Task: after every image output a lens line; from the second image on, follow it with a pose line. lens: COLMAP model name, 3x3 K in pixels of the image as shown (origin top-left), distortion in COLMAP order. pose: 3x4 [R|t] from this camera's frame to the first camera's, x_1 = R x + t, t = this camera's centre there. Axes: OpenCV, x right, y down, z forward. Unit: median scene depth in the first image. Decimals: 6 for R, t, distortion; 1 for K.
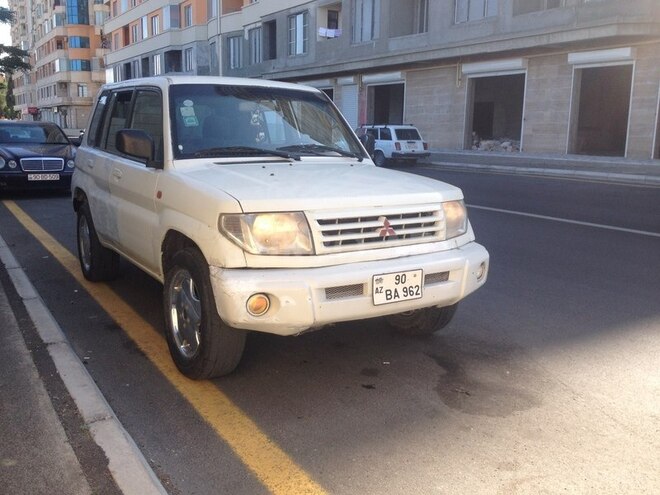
lens RADIAL K [[624.7, 0, 330.0], [0, 624.7, 247.5], [0, 0, 1]] dist [0.088208, -0.197957]
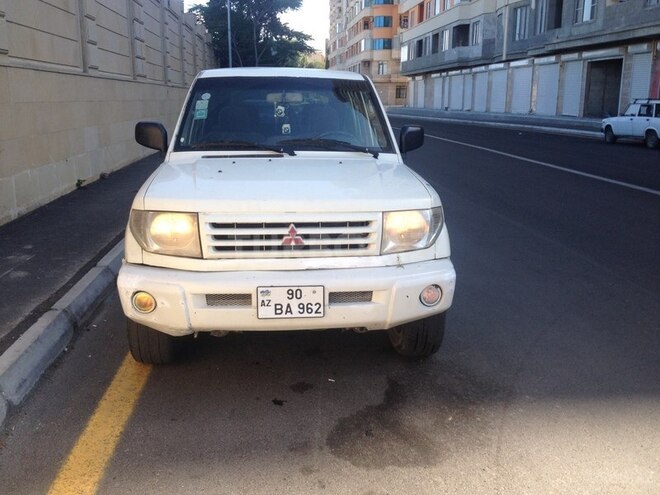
lens RADIAL K [[624.7, 0, 330.0], [0, 624.7, 247.5], [0, 0, 1]] dist [0.088208, -0.197957]
pose [[0.892733, 0.095981, -0.440244, 0.508857], [-0.078545, 0.995239, 0.057706, -0.067799], [0.443687, -0.016938, 0.896022, 0.187772]]
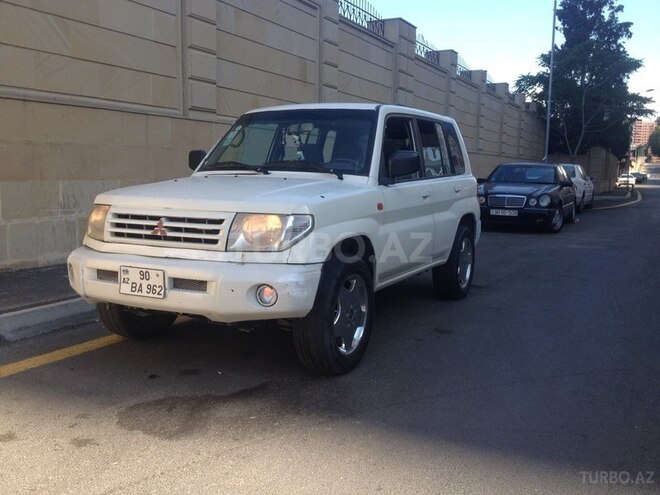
lens RADIAL K [[624.7, 0, 330.0], [0, 624.7, 247.5], [0, 0, 1]] dist [0.088208, -0.197957]
pose [[0.514911, 0.098049, -0.851618, 1.075473], [-0.166195, 0.986007, 0.013036, -0.056467], [0.840979, 0.134822, 0.524001, 0.642393]]
